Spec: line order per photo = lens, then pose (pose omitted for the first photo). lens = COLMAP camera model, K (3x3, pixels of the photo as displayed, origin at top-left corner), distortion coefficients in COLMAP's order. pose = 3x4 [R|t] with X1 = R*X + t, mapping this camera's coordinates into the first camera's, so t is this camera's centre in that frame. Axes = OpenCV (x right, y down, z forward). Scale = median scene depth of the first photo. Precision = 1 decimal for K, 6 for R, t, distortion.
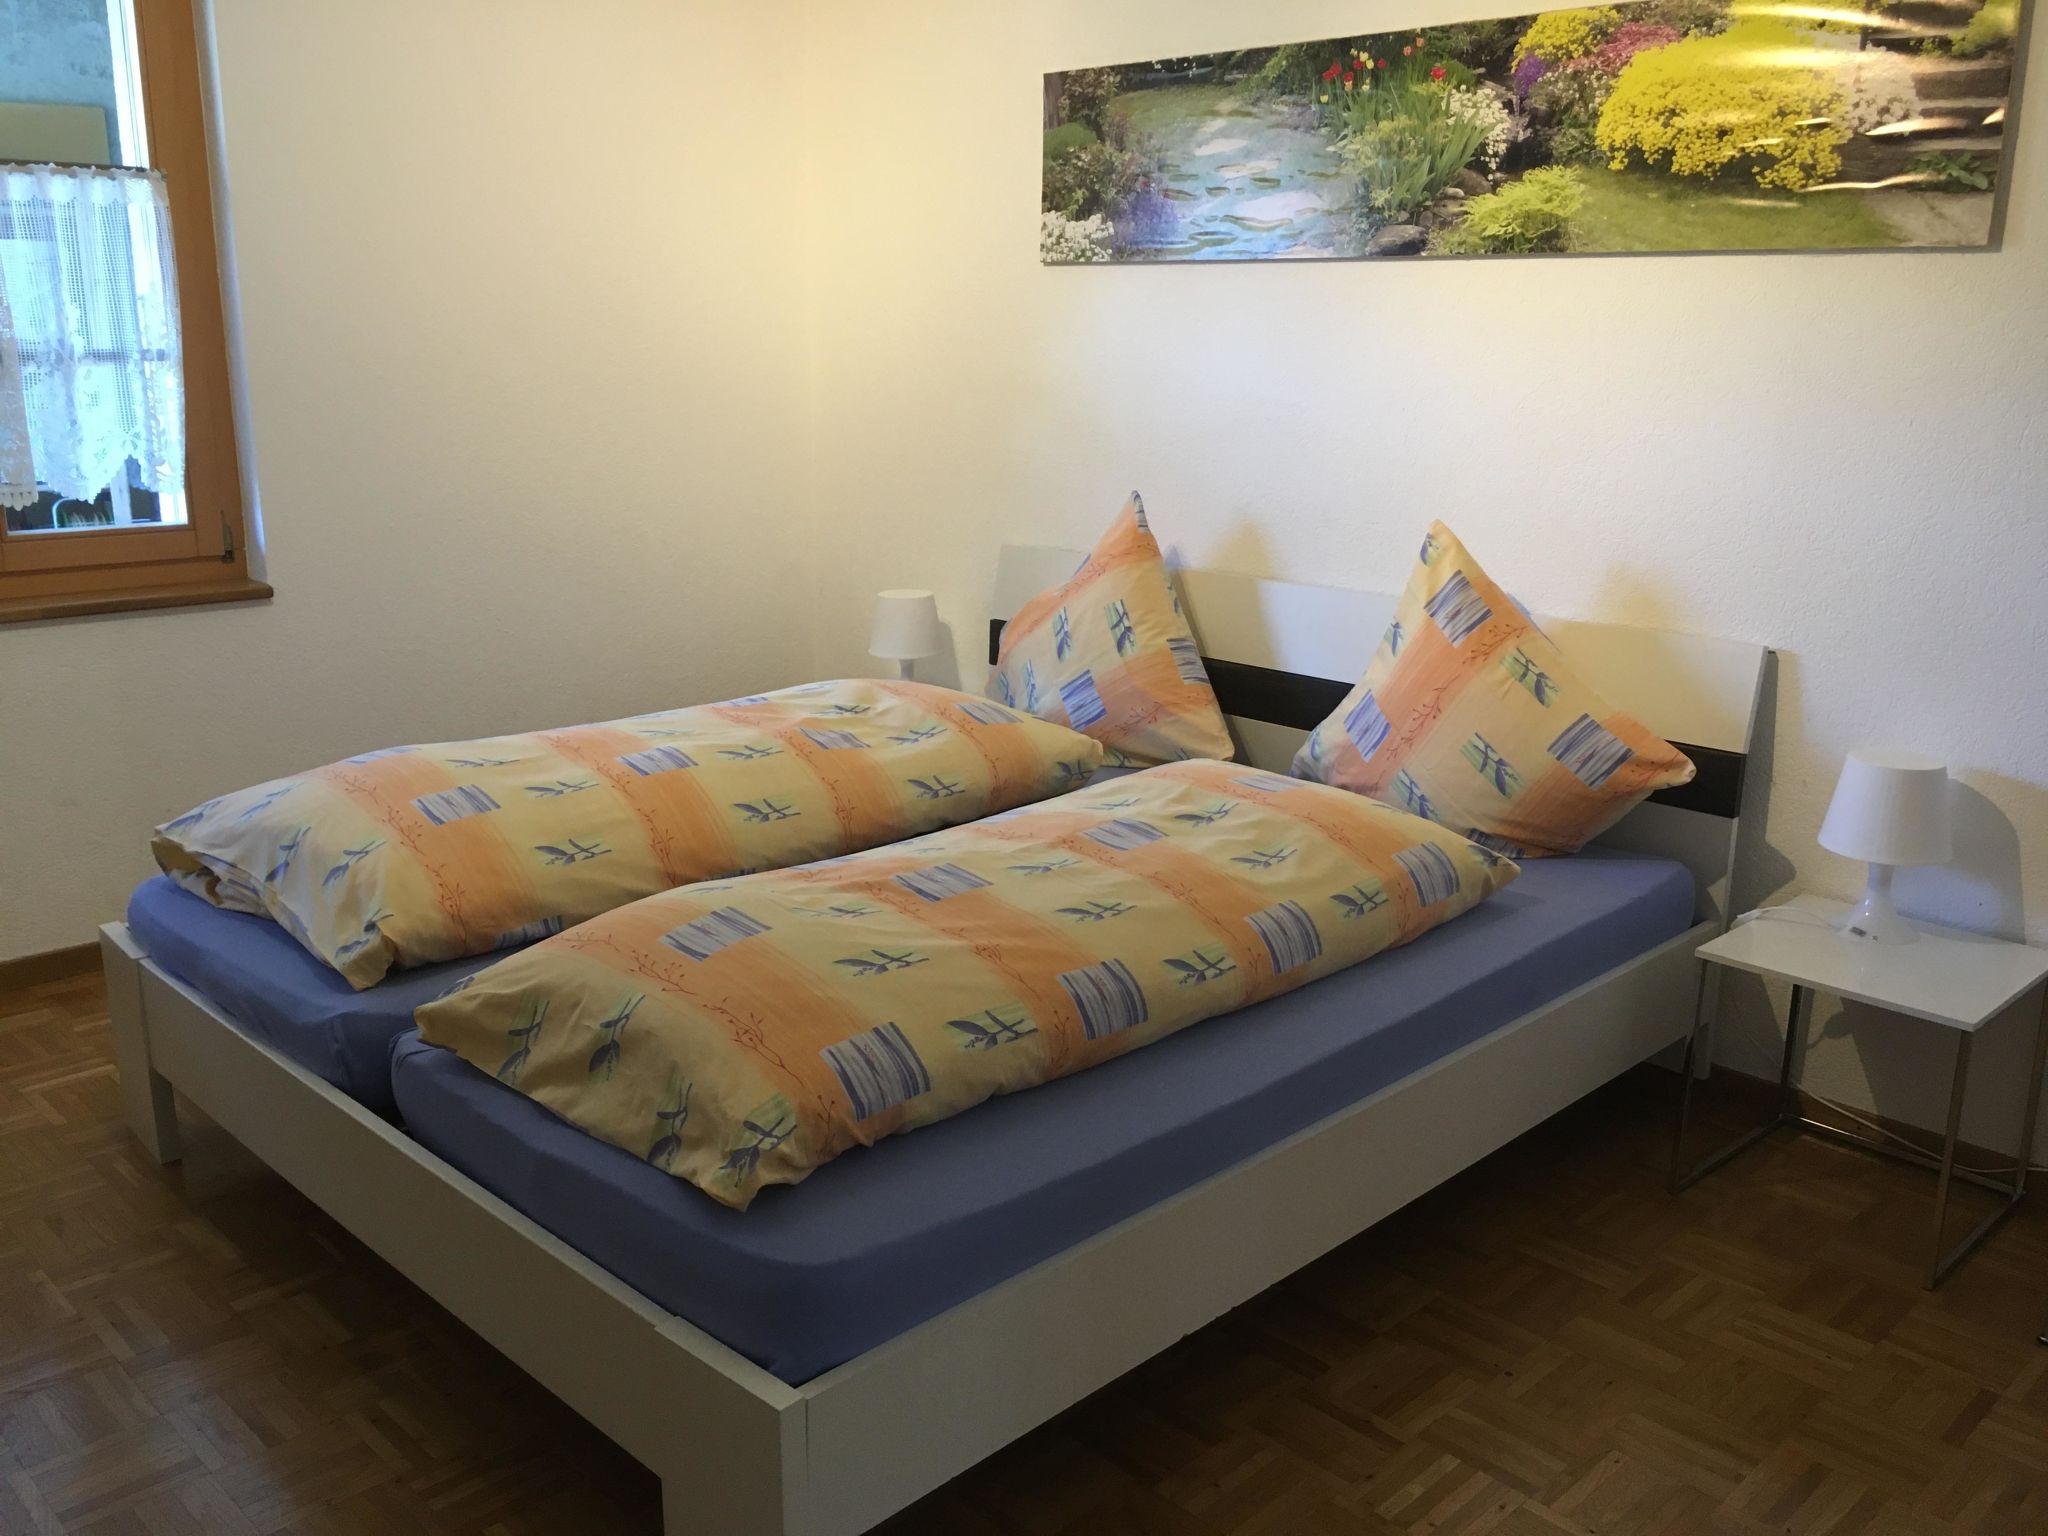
lens RADIAL K [[1740.1, 0, 1032.5], [0, 1740.1, 754.4], [0, 0, 1]] dist [0.029883, -0.016083]
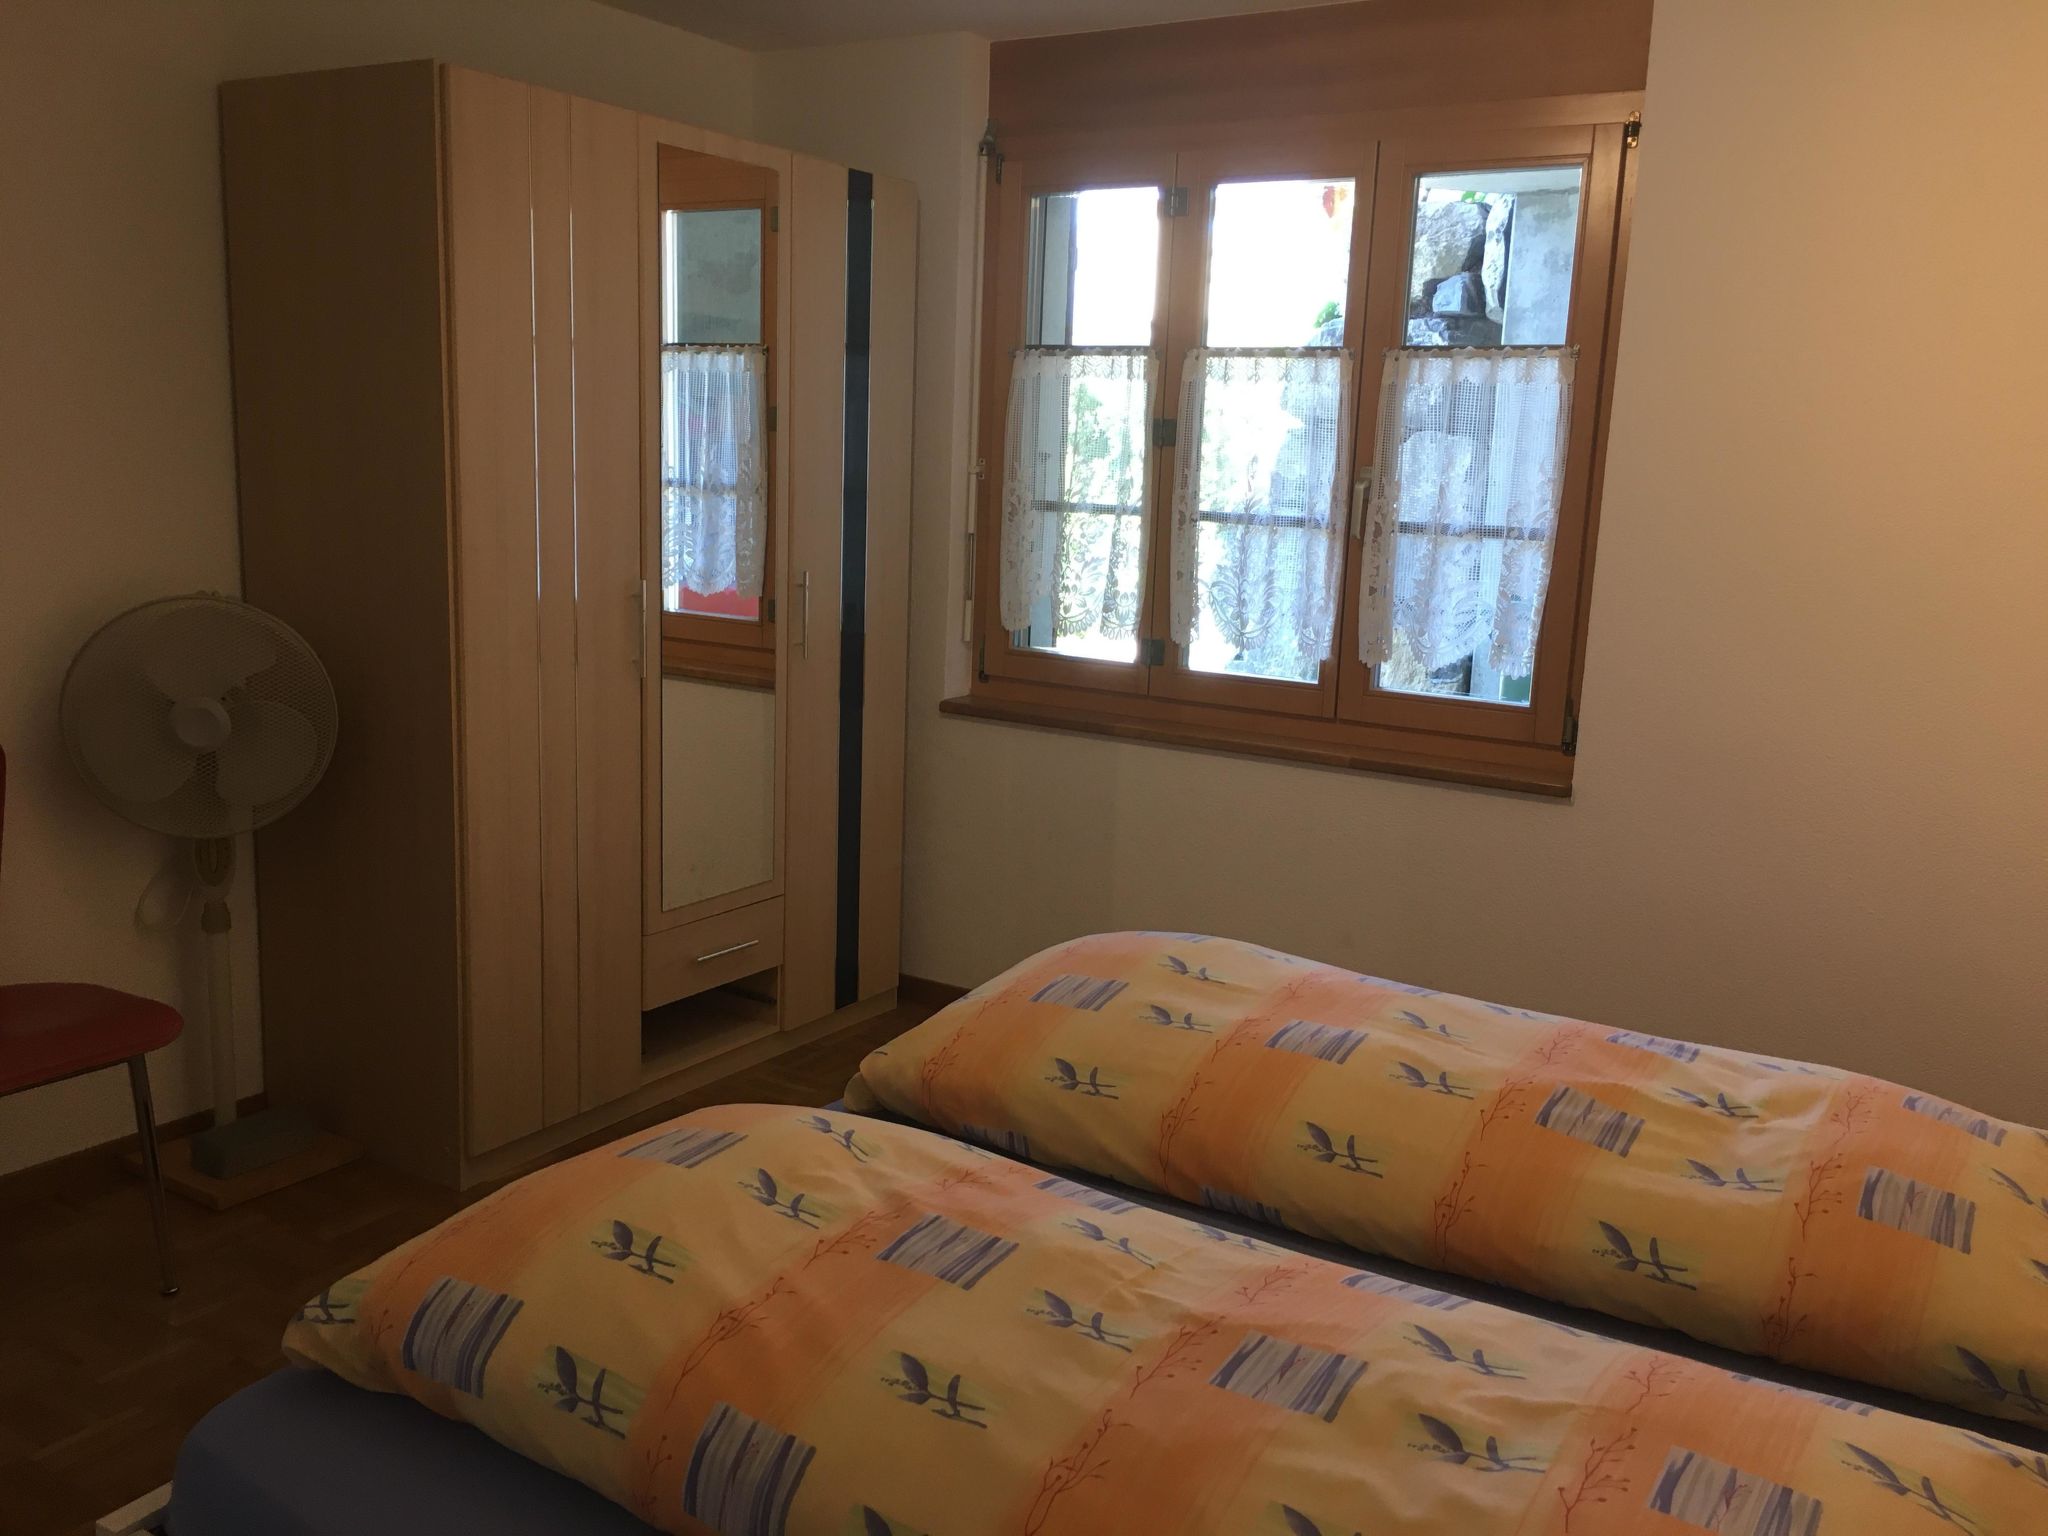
lens RADIAL K [[1740.1, 0, 1029.8], [0, 1740.1, 776.1], [0, 0, 1]] dist [0.029883, -0.016083]
pose [[0.235867, 0.175531, -0.955801, 0.567287], [-0.278087, 0.954613, 0.106688, -0.185531], [0.931147, 0.240632, 0.273974, 0.751185]]
